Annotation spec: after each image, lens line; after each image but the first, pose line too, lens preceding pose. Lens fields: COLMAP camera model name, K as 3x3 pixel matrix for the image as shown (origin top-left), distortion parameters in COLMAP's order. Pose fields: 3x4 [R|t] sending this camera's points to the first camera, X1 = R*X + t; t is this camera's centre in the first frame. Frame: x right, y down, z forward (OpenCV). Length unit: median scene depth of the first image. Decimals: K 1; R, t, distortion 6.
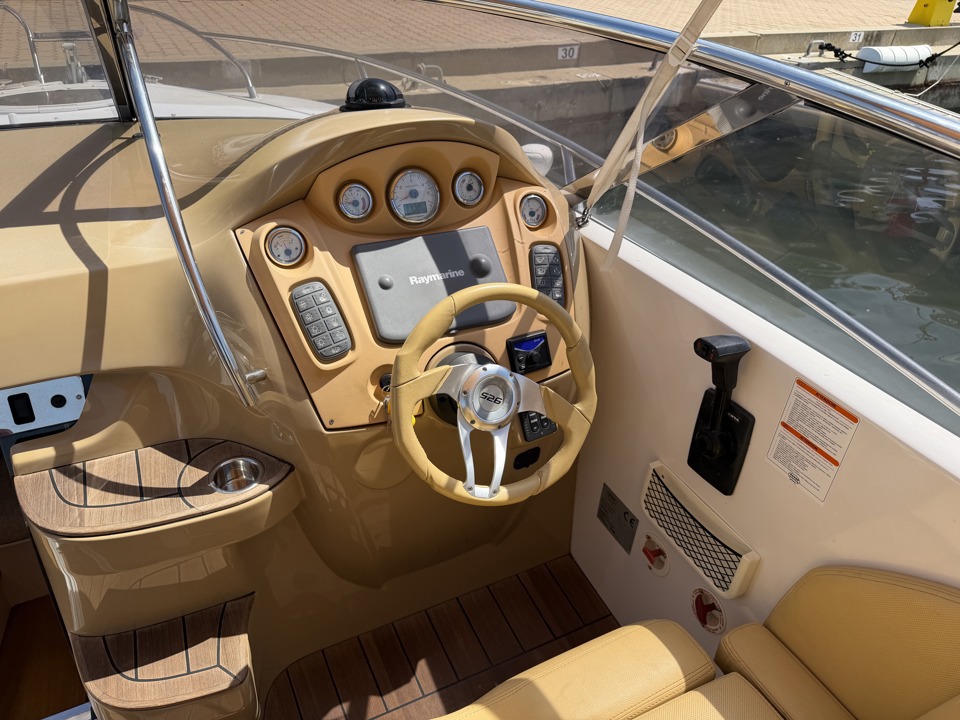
lens RADIAL K [[680.7, 0, 478.6], [0, 680.7, 359.4], [0, 0, 1]] dist [0.047997, -0.062157]
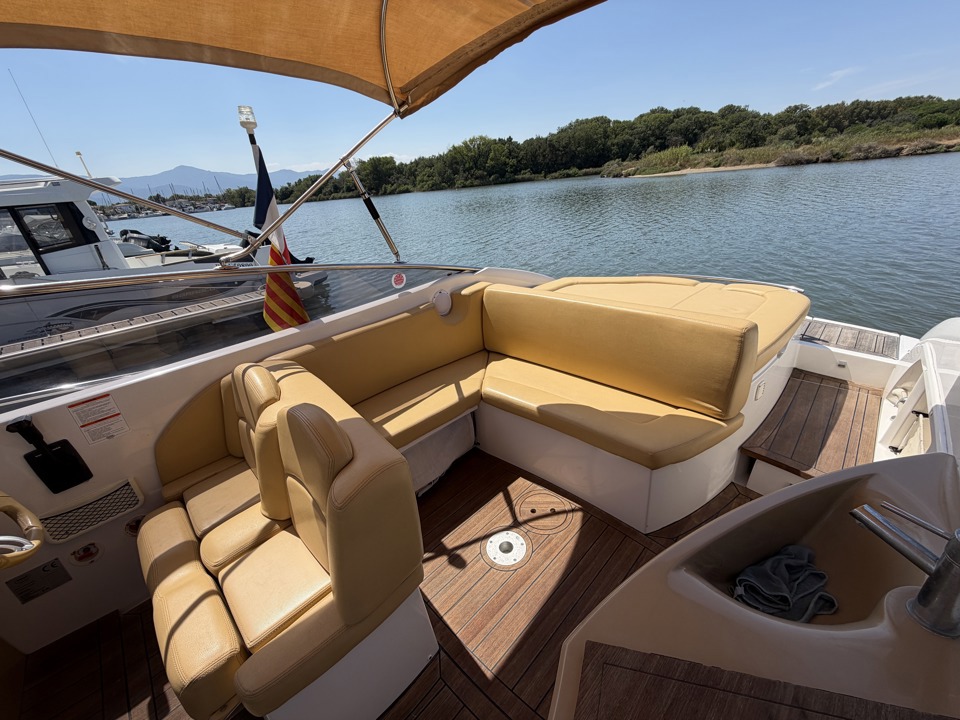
lens RADIAL K [[382.1, 0, 477.9], [0, 382.1, 363.2], [0, 0, 1]] dist [-0.000398, 0.000033]
pose [[-0.326230, -0.405605, 0.853849, -0.843327], [0.573331, 0.633265, 0.519873, 0.051306], [-0.751575, 0.659136, 0.025956, -0.111322]]
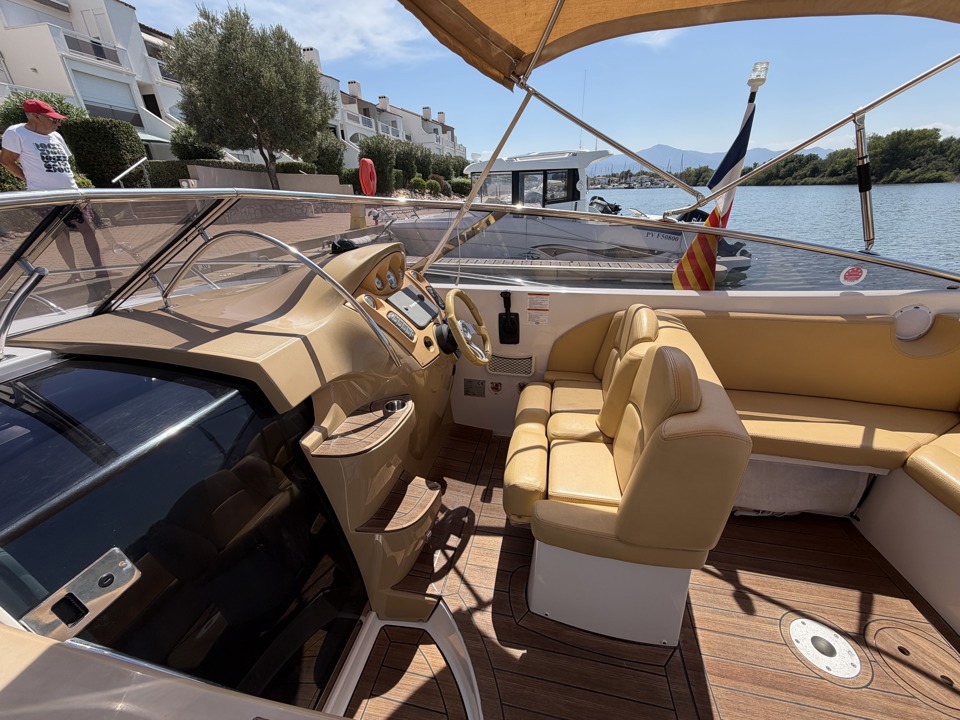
lens RADIAL K [[382.1, 0, 476.8], [0, 382.1, 361.4], [0, 0, 1]] dist [-0.000398, 0.000033]
pose [[0.616216, -0.362502, 0.699193, -0.972923], [0.461113, 0.885766, 0.052842, 0.094828], [-0.638477, 0.289845, 0.712978, -0.069401]]
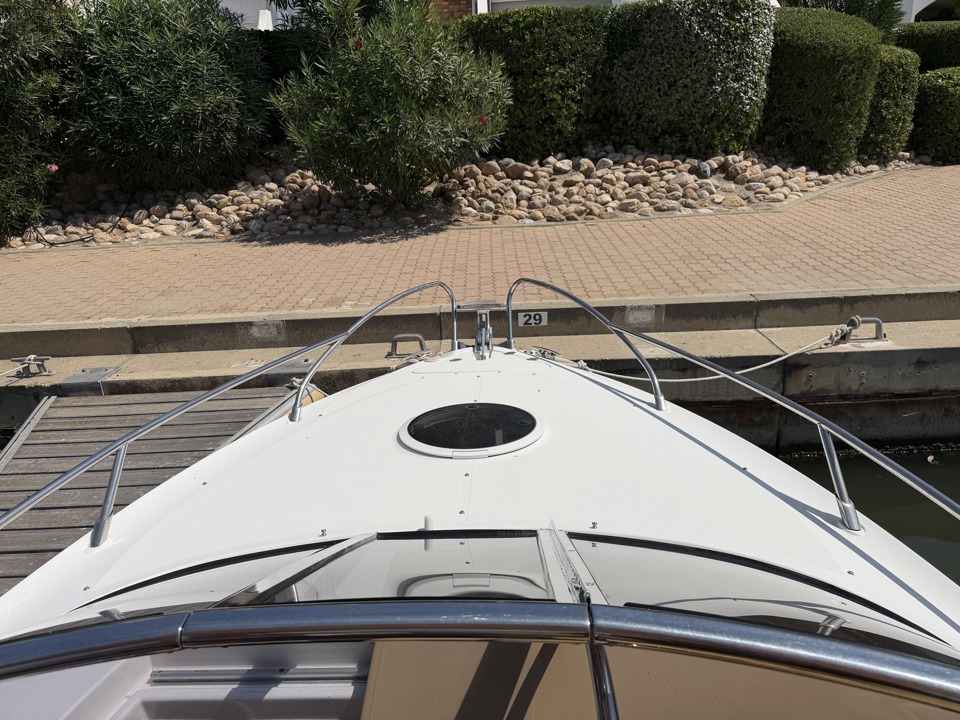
lens RADIAL K [[680.7, 0, 478.9], [0, 680.7, 359.7], [0, 0, 1]] dist [0.047997, -0.062157]
pose [[0.875651, 0.088935, -0.474686, -0.361337], [-0.190693, 0.966702, -0.170654, -0.626307], [0.443703, 0.239952, 0.863453, 0.333855]]
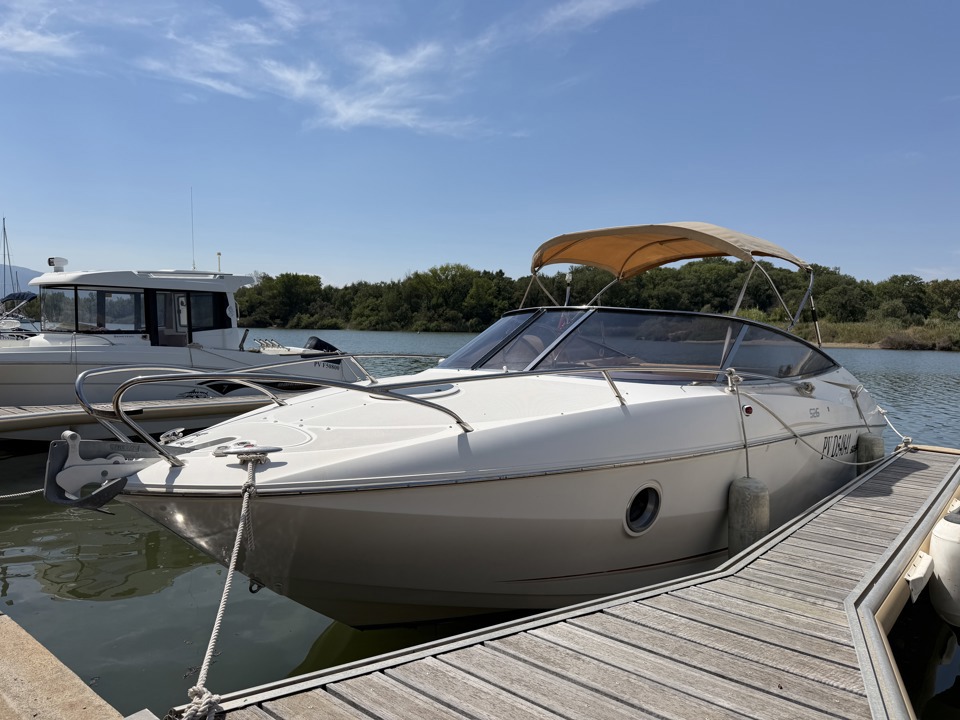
lens RADIAL K [[680.7, 0, 481.0], [0, 680.7, 364.3], [0, 0, 1]] dist [0.047997, -0.062157]
pose [[-0.384452, -0.085948, 0.919135, -4.217808], [0.472737, 0.836869, 0.275990, -1.571853], [-0.792917, 0.540614, -0.281105, 2.575000]]
